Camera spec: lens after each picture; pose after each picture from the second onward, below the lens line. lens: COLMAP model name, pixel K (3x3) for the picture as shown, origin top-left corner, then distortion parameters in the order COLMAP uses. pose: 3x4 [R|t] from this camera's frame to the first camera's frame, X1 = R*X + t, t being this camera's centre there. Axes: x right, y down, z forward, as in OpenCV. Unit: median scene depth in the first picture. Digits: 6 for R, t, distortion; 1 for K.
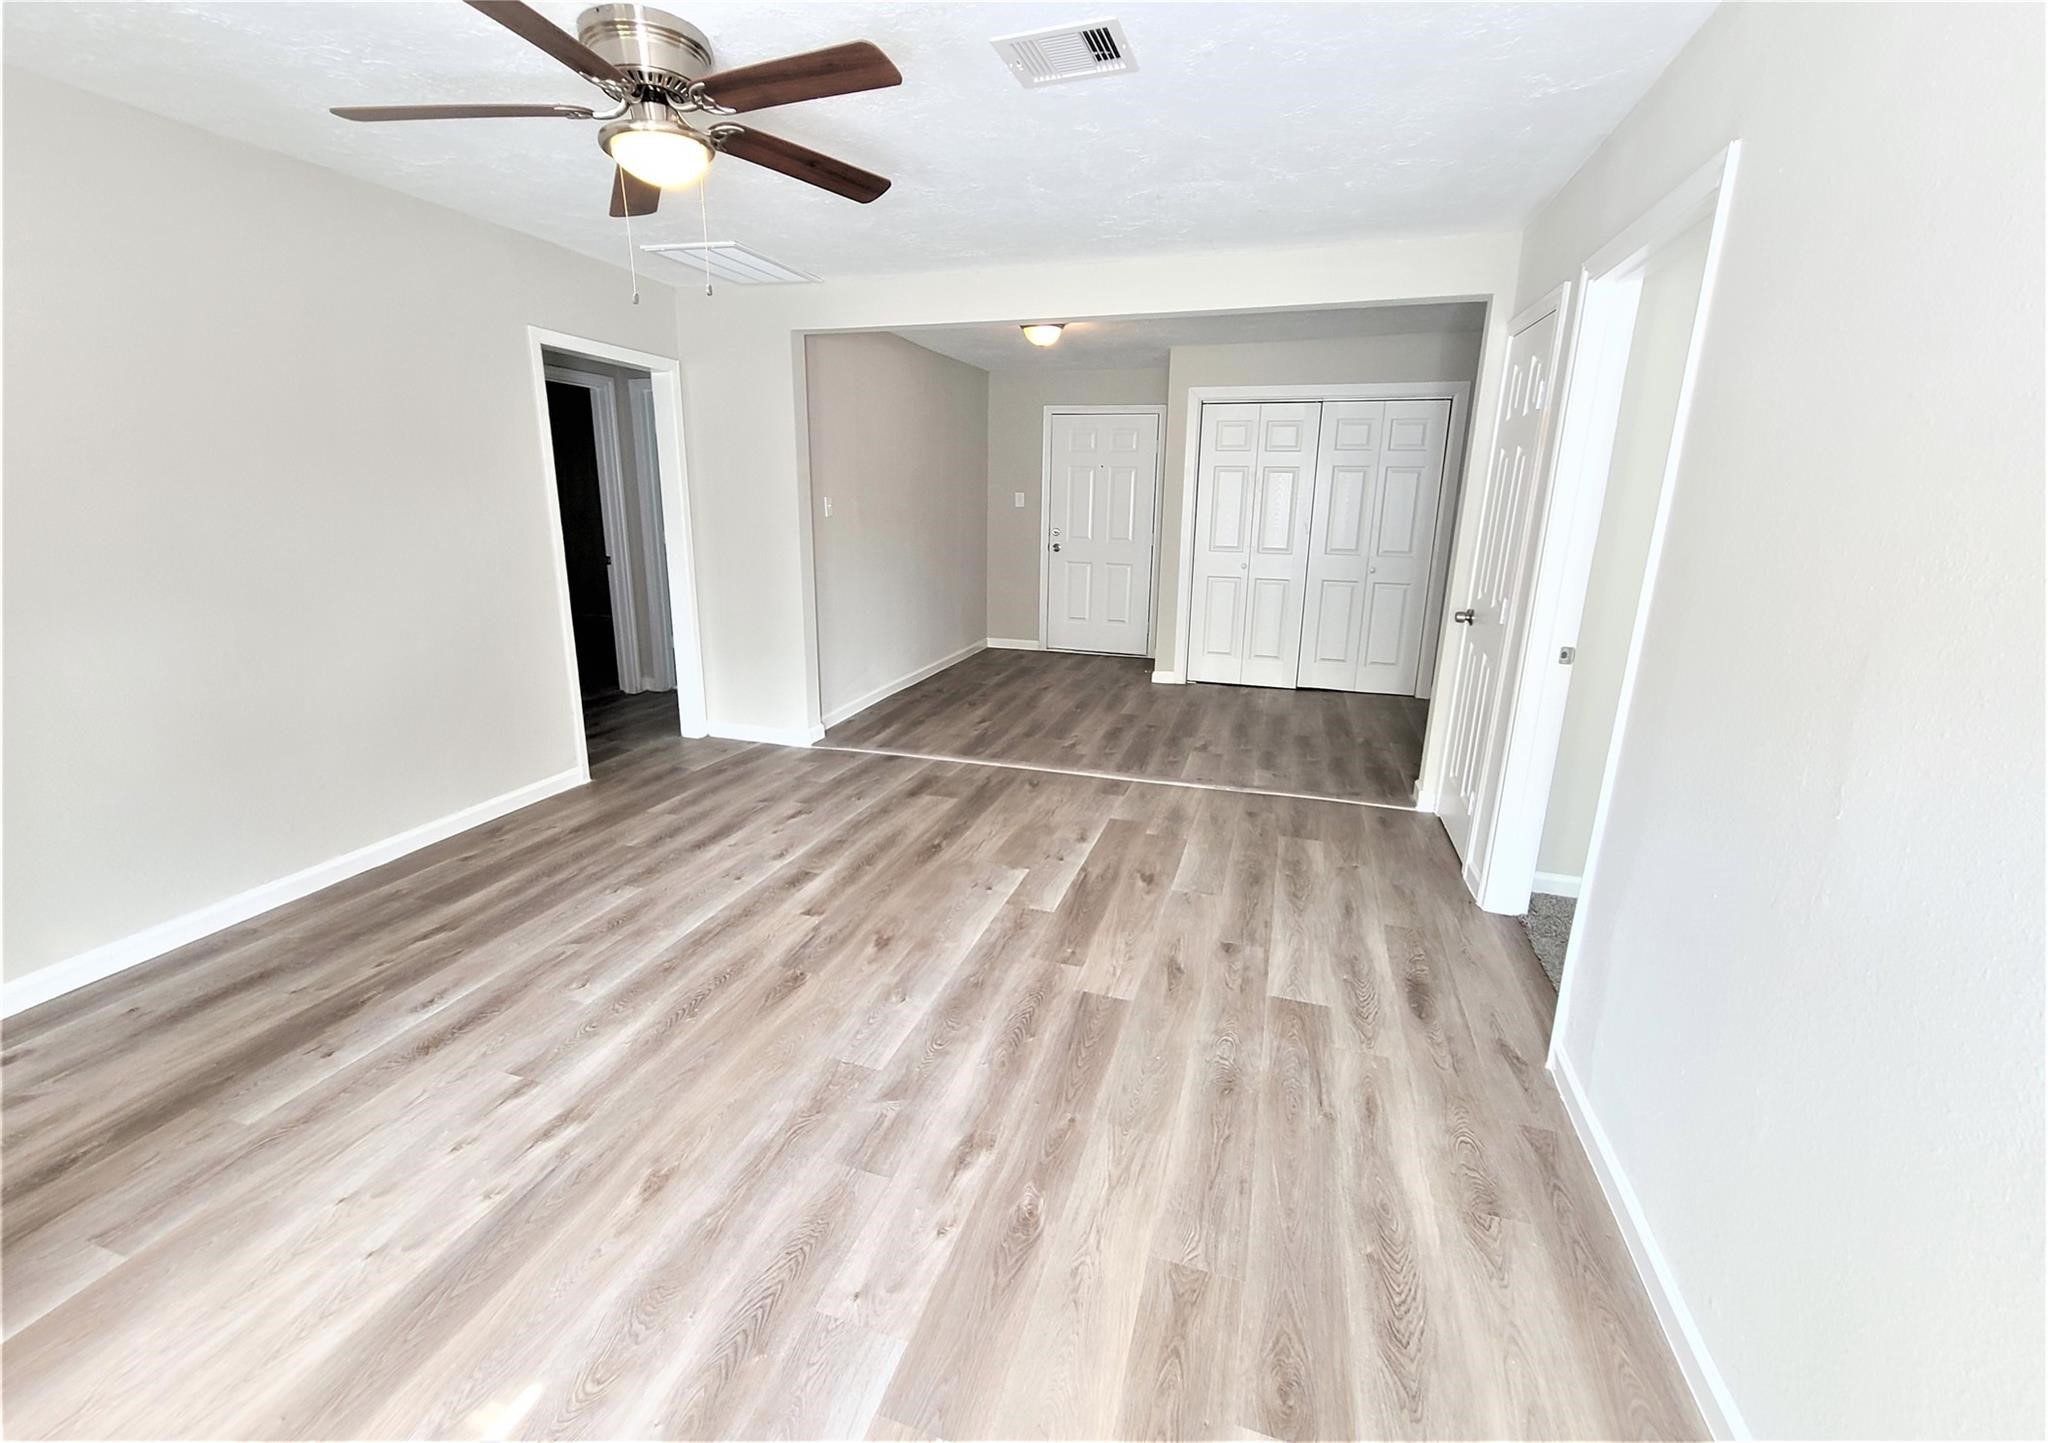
lens RADIAL K [[867.4, 0, 1024.0], [0, 867.4, 721.5], [0, 0, 1]] dist [0.000009, -0.000004]
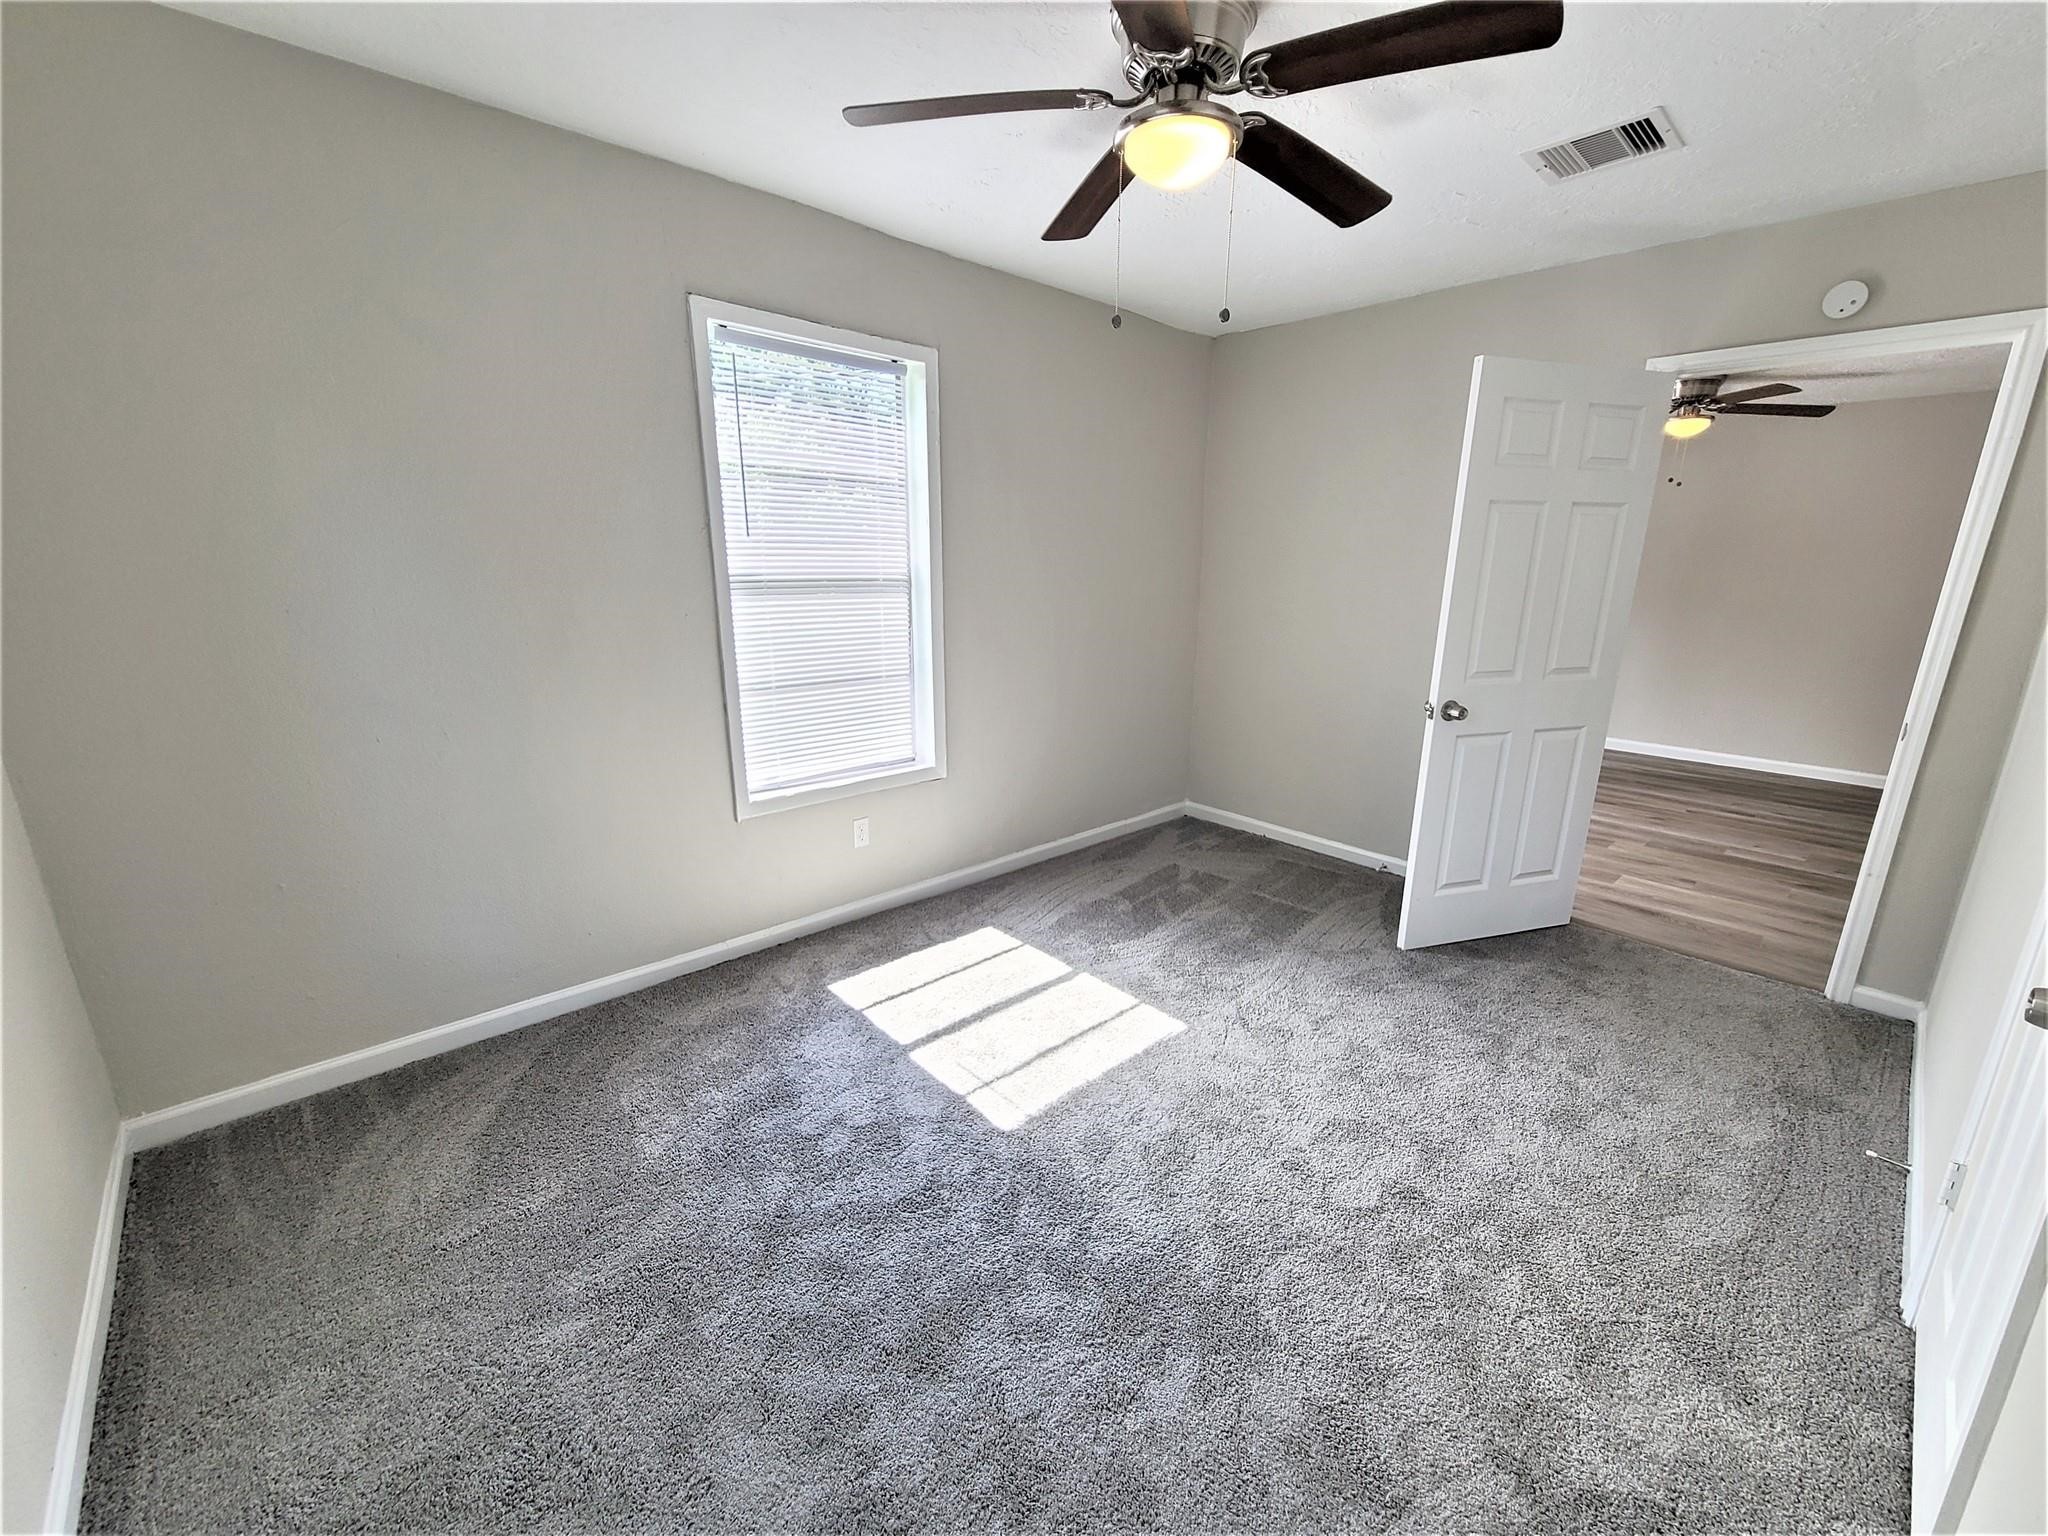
lens RADIAL K [[830.5, 0, 1024.0], [0, 830.5, 768.0], [0, 0, 1]] dist [0.000014, 0.000002]
pose [[-0.506855, 0.207555, -0.836671, 2.026971], [-0.233619, 0.901185, 0.365085, -0.180793], [0.829771, 0.380507, -0.408282, 0.557337]]
